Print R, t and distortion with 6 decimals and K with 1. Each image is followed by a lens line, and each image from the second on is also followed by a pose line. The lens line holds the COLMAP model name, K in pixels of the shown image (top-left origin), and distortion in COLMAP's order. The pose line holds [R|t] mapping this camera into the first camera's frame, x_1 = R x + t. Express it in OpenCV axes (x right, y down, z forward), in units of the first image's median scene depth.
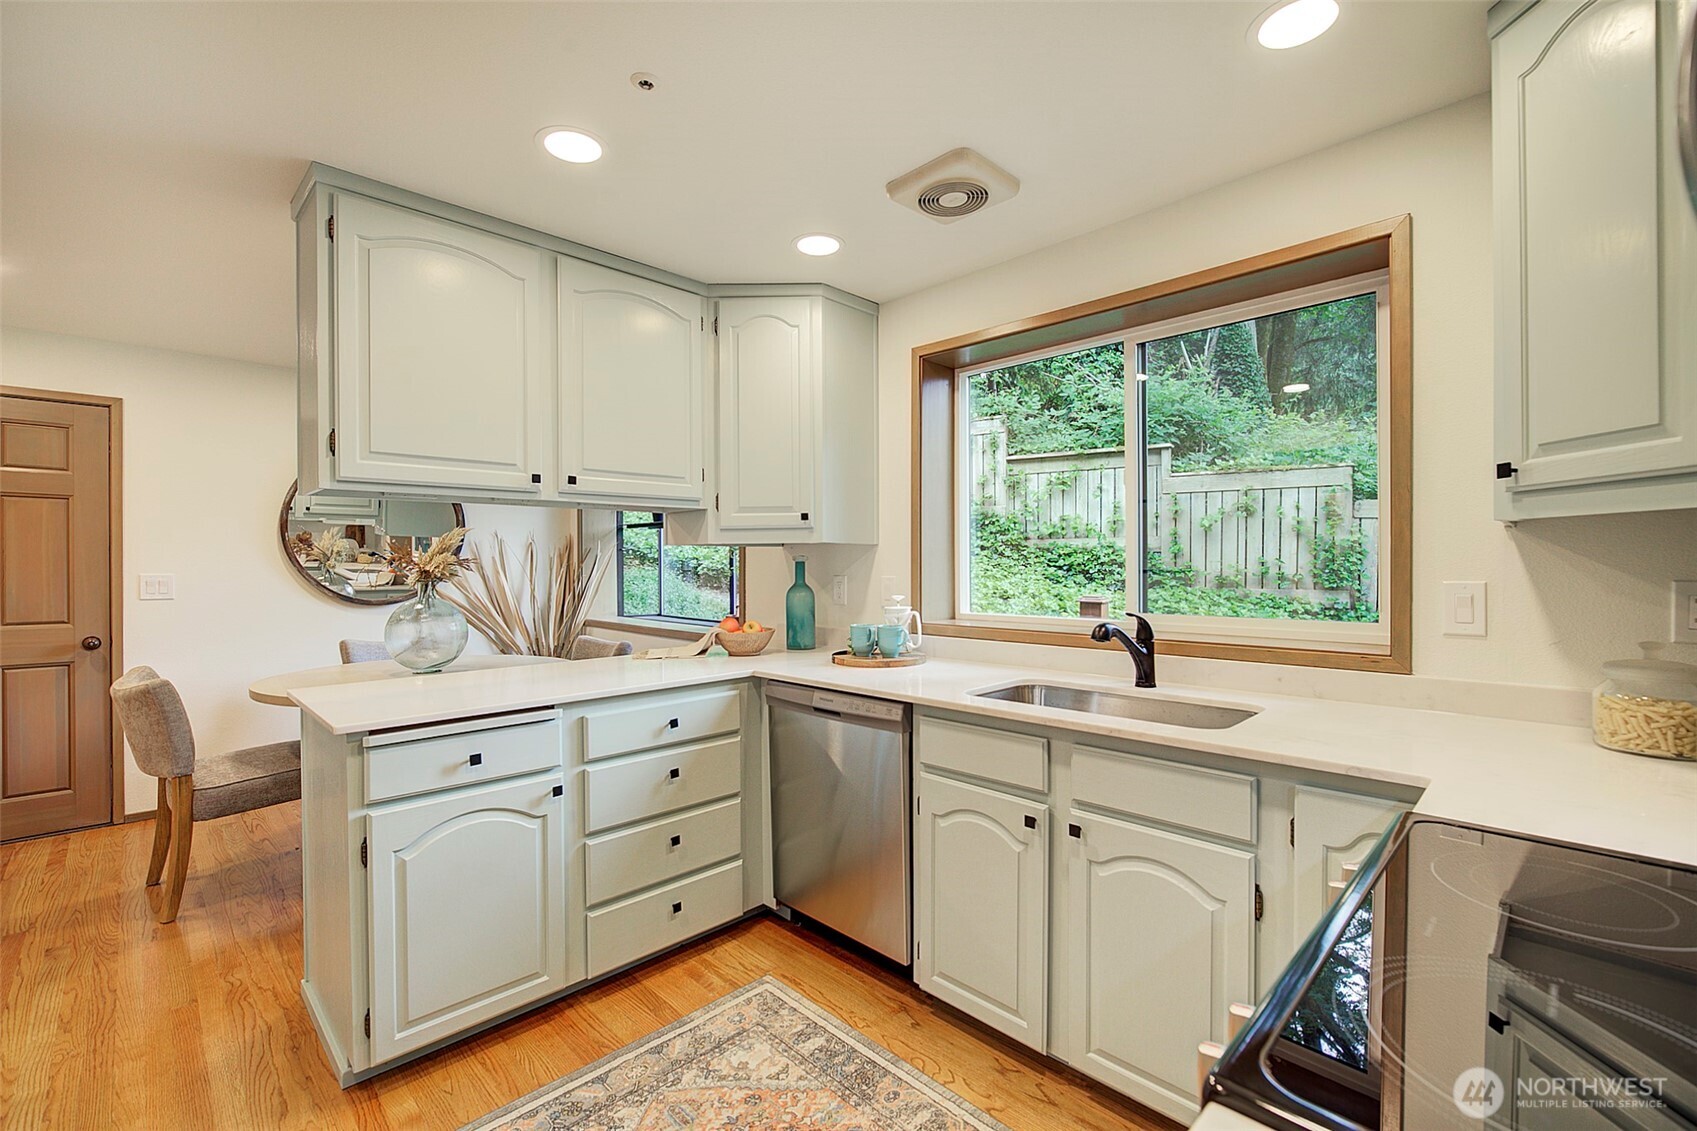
lens RADIAL K [[732.3, 0, 842.4], [0, 732.3, 566.4], [0, 0, 1]] dist [-0.011590, 0.001067]
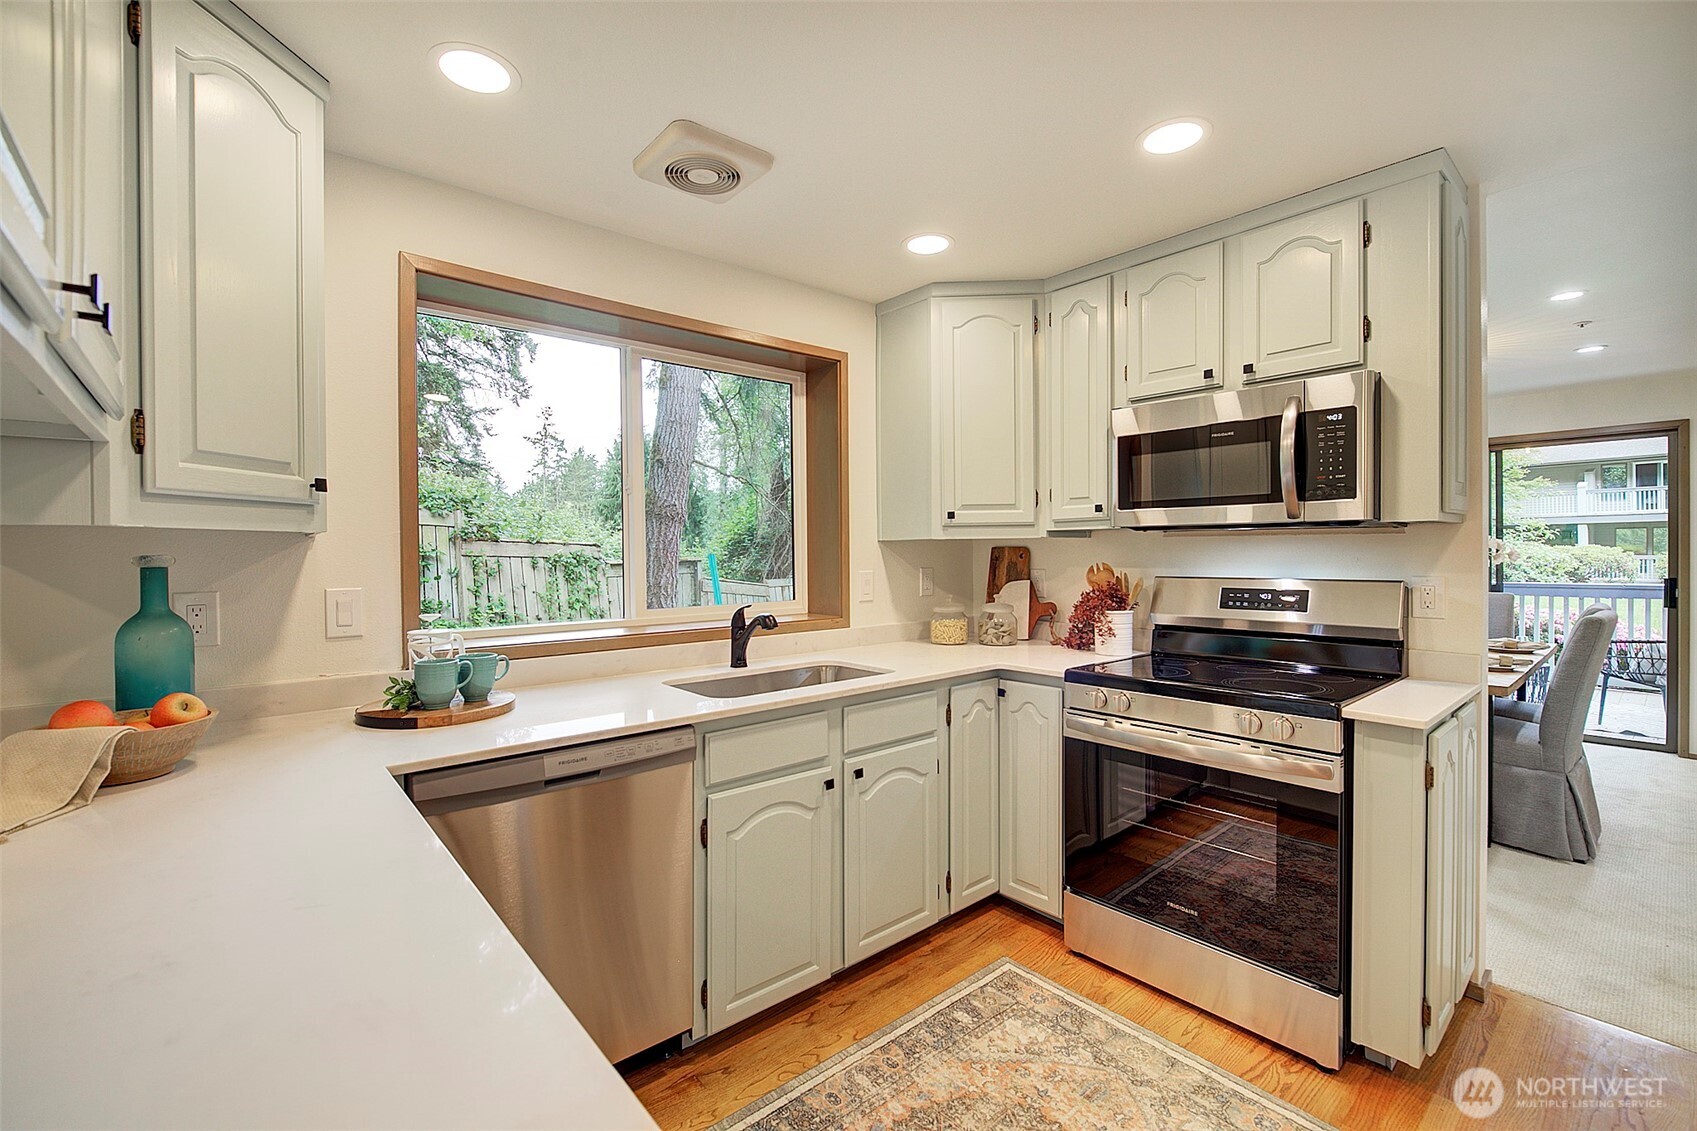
lens RADIAL K [[732.3, 0, 838.2], [0, 732.3, 560.7], [0, 0, 1]] dist [-0.011590, 0.001067]
pose [[0.073815, -0.003967, 0.997264, -0.486236], [0.012259, 0.999920, 0.003070, -0.005996], [-0.997197, 0.011999, 0.073858, 0.480428]]
